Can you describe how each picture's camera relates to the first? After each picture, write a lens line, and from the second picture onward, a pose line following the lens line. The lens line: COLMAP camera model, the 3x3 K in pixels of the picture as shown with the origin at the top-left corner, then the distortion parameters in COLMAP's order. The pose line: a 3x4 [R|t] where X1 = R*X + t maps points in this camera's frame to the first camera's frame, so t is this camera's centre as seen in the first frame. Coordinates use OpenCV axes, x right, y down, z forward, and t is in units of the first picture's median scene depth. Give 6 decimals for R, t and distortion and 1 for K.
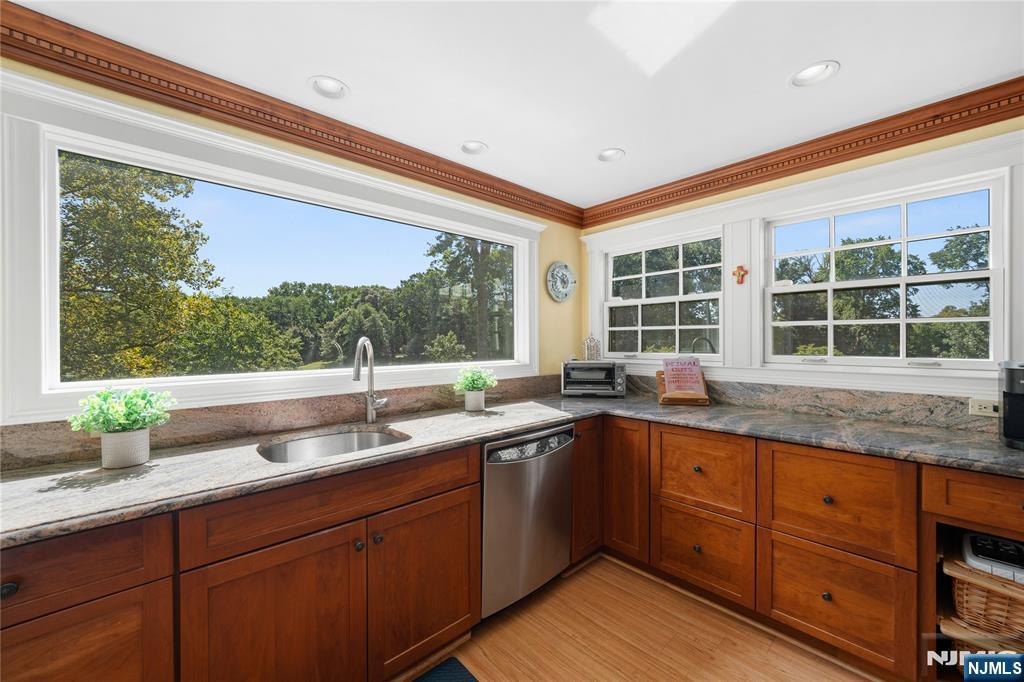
lens RADIAL K [[390.8, 0, 509.6], [0, 390.8, 341.0], [0, 0, 1]] dist [-0.007409, -0.000171]
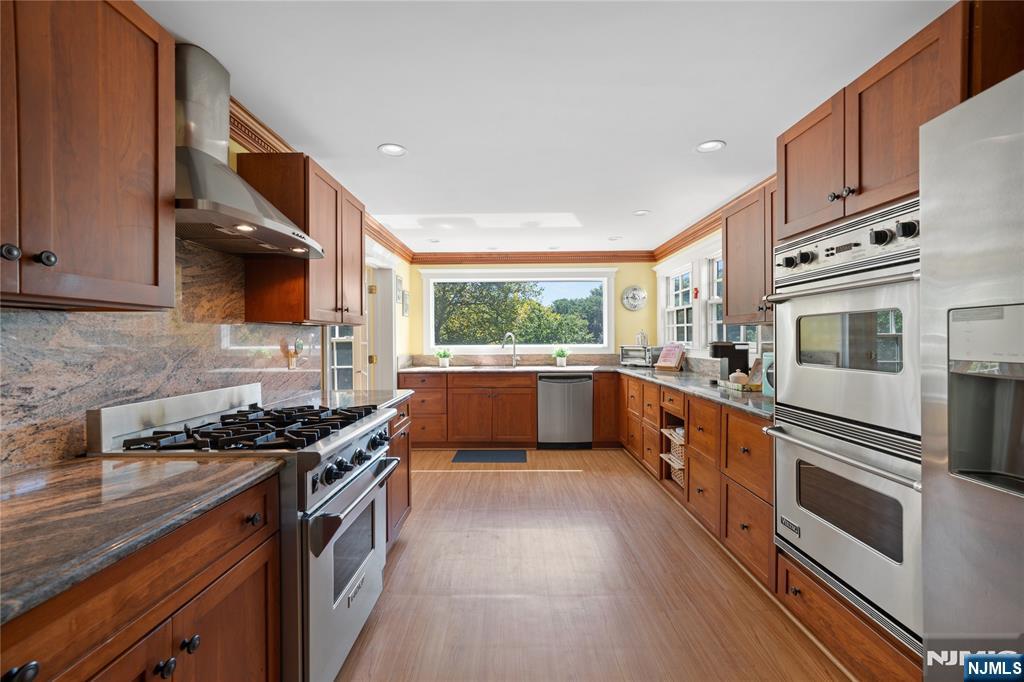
lens RADIAL K [[414.8, 0, 512.0], [0, 414.8, 341.0], [0, 0, 1]] dist [-0.000162, 0.000496]
pose [[0.731909, 0.005813, -0.681377, 1.022601], [0.000295, 0.999961, 0.008848, 0.014209], [0.681402, -0.006677, 0.731879, -0.686418]]
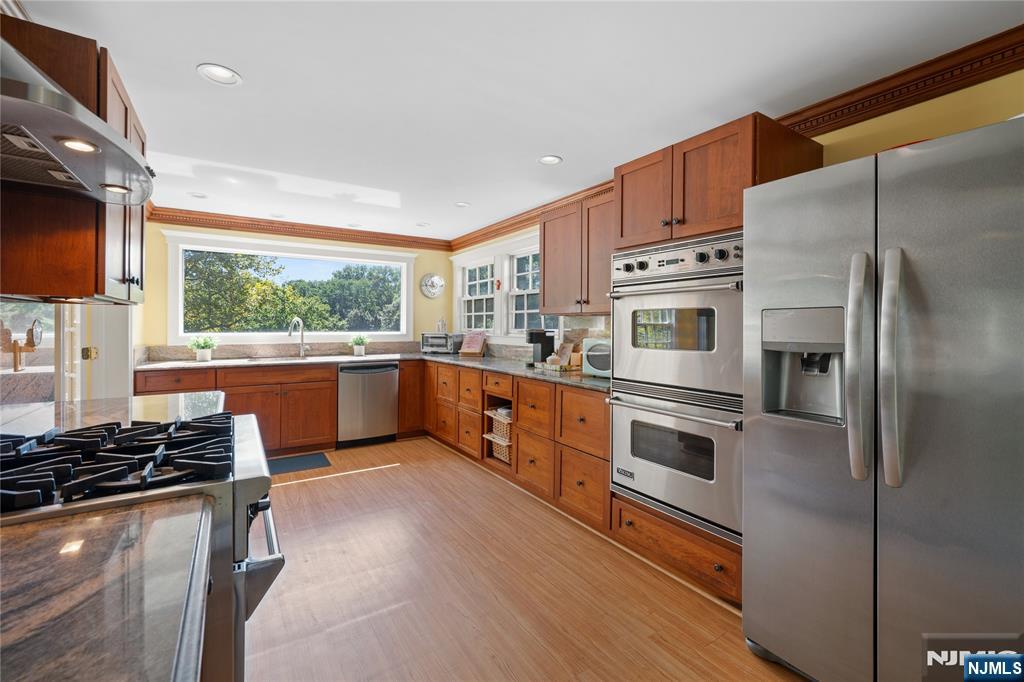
lens RADIAL K [[430.2, 0, 504.2], [0, 430.2, 326.7], [0, 0, 1]] dist [-0.001169, -0.000084]
pose [[0.984161, 0.010017, -0.176995, 0.816292], [-0.009728, 0.999950, 0.002501, 0.015724], [0.177011, -0.000740, 0.984209, -0.805405]]
